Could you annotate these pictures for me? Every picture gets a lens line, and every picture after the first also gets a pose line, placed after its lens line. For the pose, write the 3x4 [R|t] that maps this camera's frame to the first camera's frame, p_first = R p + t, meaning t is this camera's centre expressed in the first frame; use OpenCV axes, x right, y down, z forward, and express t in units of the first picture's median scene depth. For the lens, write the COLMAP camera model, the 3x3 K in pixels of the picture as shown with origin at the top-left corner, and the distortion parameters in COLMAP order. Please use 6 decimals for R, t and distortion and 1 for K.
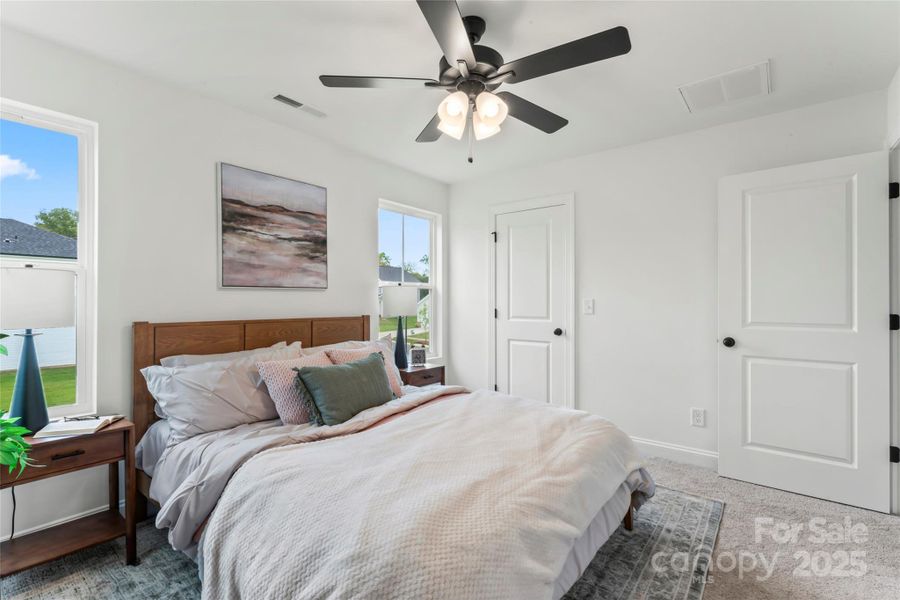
lens RADIAL K [[413.3, 0, 445.3], [0, 413.3, 300.8], [0, 0, 1]] dist [0.001293, 0.001112]
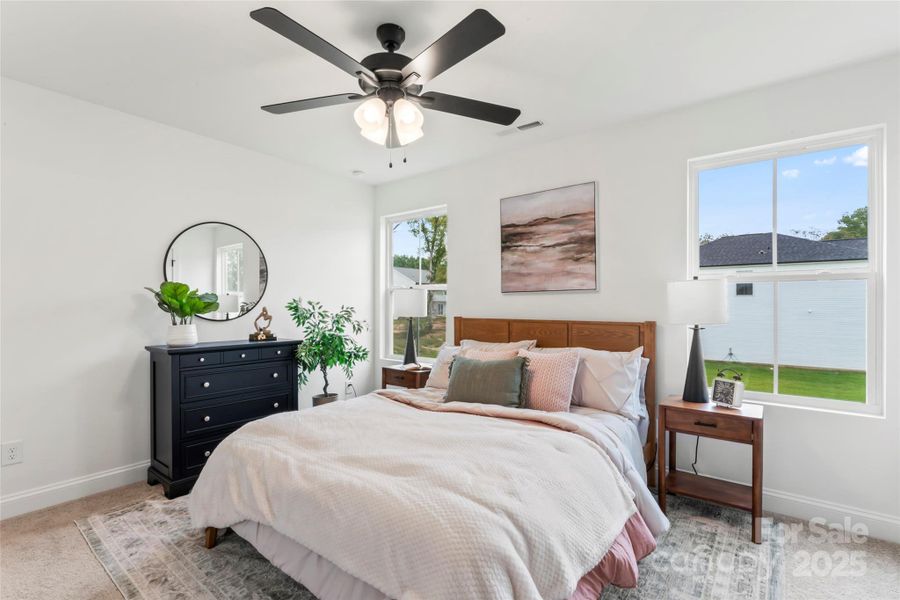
lens RADIAL K [[413.3, 0, 442.6], [0, 413.3, 304.2], [0, 0, 1]] dist [0.001293, 0.001112]
pose [[0.009876, -0.002641, -0.999948, 0.701728], [0.002425, 0.999994, -0.002617, 0.004255], [0.999948, -0.002399, 0.009883, 0.719074]]
